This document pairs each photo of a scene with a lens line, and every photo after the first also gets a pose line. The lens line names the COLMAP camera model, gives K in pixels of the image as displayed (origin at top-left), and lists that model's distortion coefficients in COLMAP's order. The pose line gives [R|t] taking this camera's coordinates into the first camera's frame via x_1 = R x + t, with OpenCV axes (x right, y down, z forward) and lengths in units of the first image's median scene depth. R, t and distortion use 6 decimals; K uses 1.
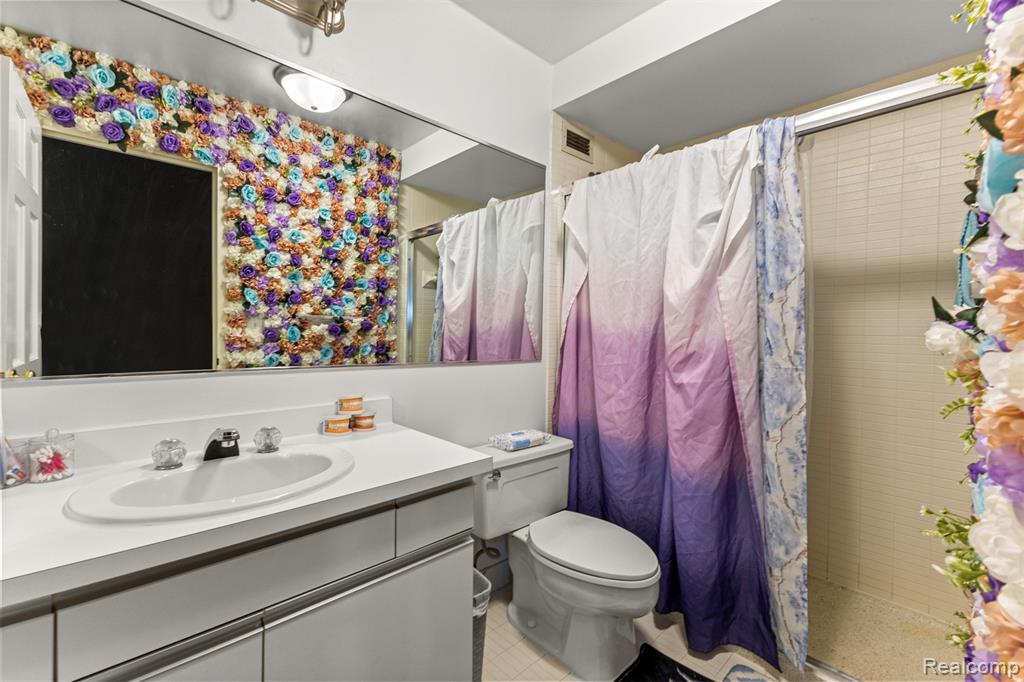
lens RADIAL K [[436.2, 0, 509.0], [0, 436.2, 331.3], [0, 0, 1]] dist [0.002447, -0.000432]
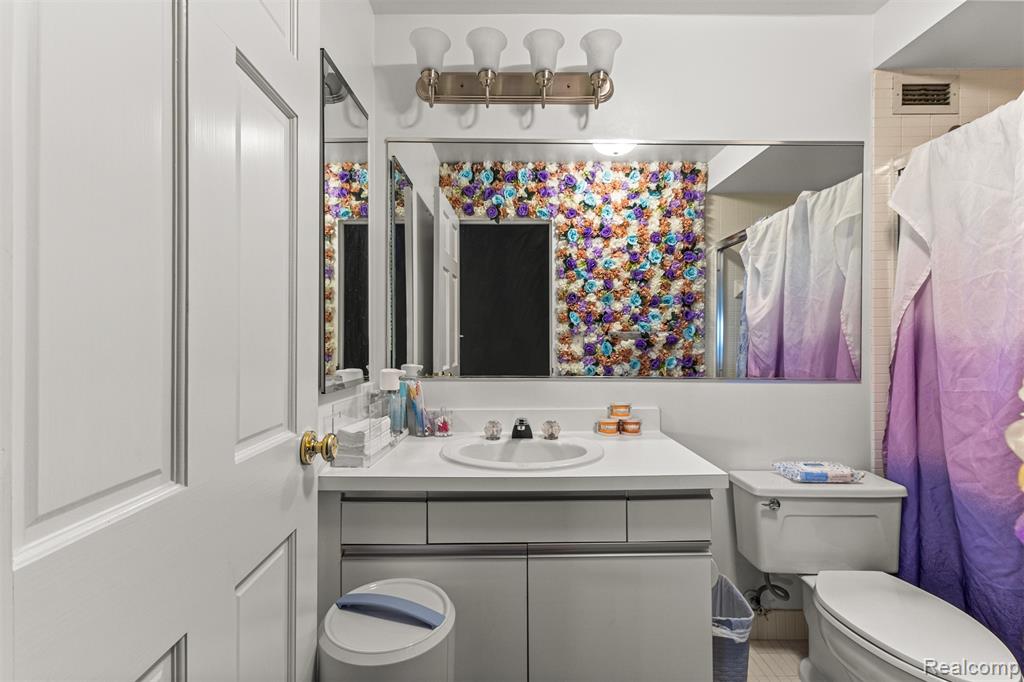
lens RADIAL K [[436.2, 0, 509.0], [0, 436.2, 331.3], [0, 0, 1]] dist [0.002447, -0.000432]
pose [[0.734082, -0.030100, -0.678393, 0.121512], [0.011714, 0.999430, -0.031668, -0.006460], [0.678960, 0.015300, 0.734016, -0.035127]]
